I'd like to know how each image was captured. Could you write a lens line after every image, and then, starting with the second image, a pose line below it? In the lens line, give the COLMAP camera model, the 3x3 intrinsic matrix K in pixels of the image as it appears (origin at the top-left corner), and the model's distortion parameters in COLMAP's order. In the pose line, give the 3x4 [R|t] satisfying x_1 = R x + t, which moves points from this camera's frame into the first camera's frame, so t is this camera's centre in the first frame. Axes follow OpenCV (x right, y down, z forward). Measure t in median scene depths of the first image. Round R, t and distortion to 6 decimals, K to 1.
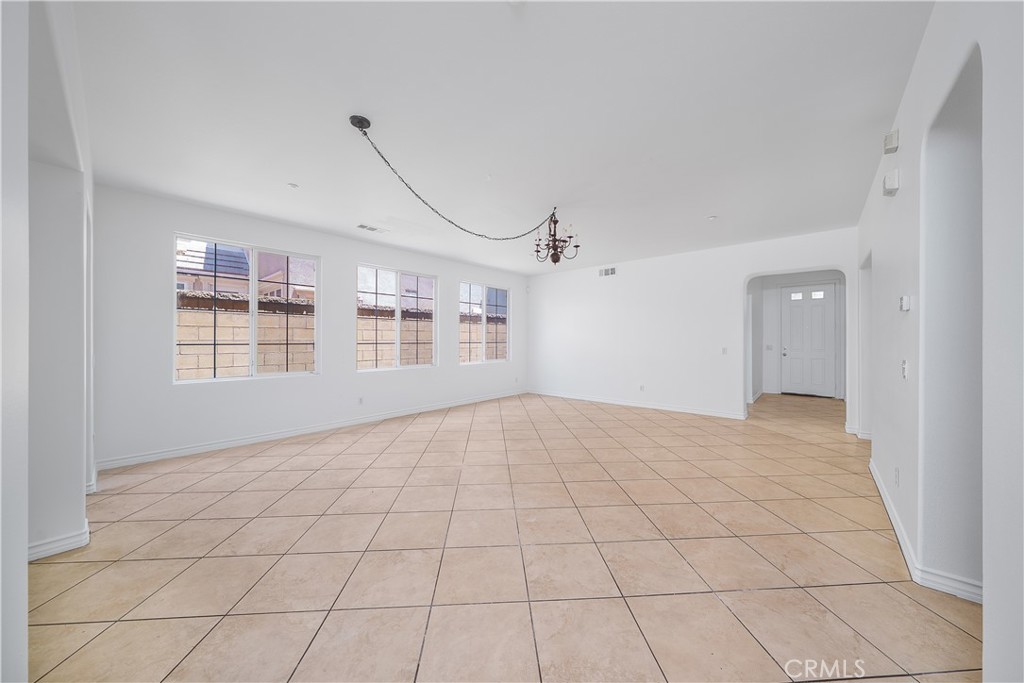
lens RADIAL K [[351.5, 0, 512.5], [0, 351.5, 341.9], [0, 0, 1]] dist [0.003207, 0.000327]
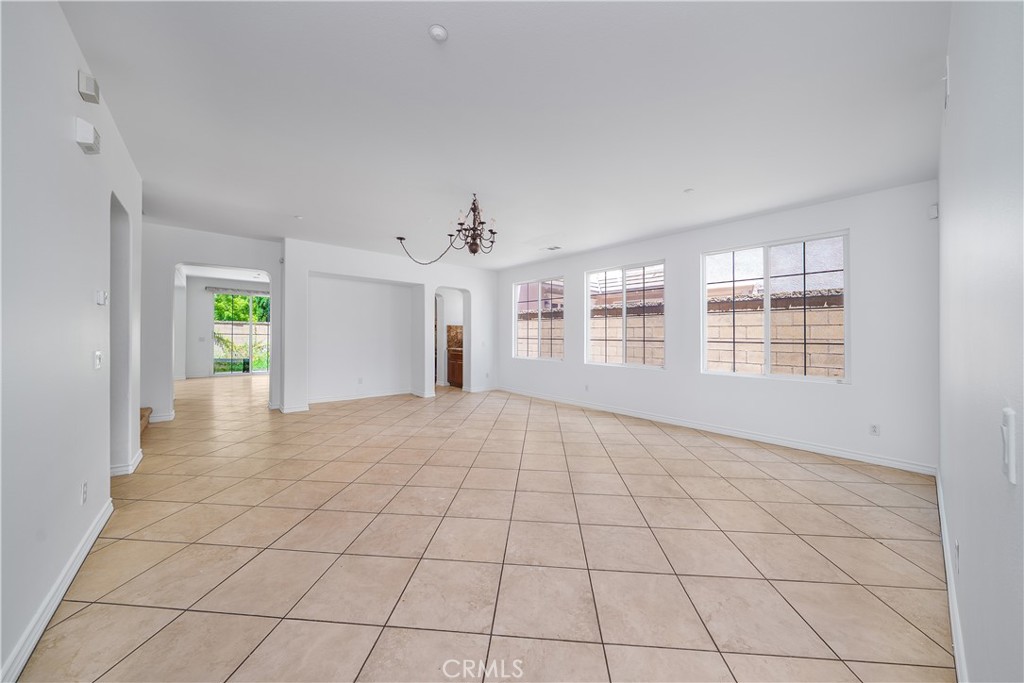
lens RADIAL K [[351.5, 0, 510.9], [0, 351.5, 334.6], [0, 0, 1]] dist [0.003207, 0.000327]
pose [[-0.145026, -0.004591, -0.989417, 0.605625], [-0.015972, 0.999870, -0.002299, -0.004003], [0.989299, 0.015470, -0.145081, 0.721903]]
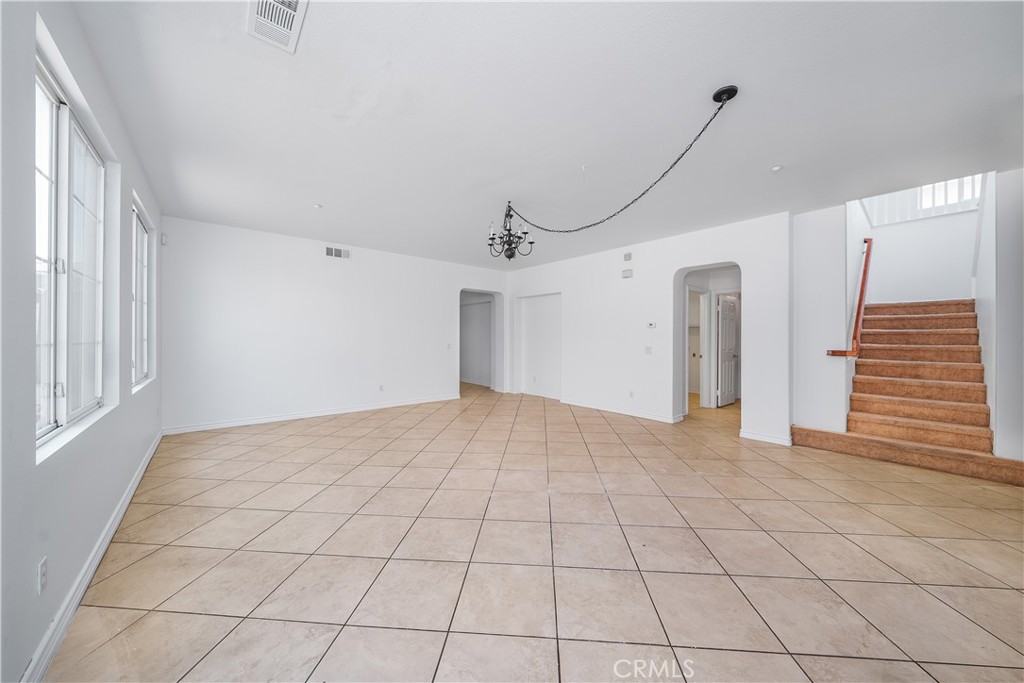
lens RADIAL K [[351.5, 0, 515.0], [0, 351.5, 338.1], [0, 0, 1]] dist [0.003207, 0.000327]
pose [[0.130453, 0.002382, 0.991452, -0.498246], [-0.002093, 0.999996, -0.002128, -0.001383], [-0.991452, -0.001797, 0.130458, 0.503387]]
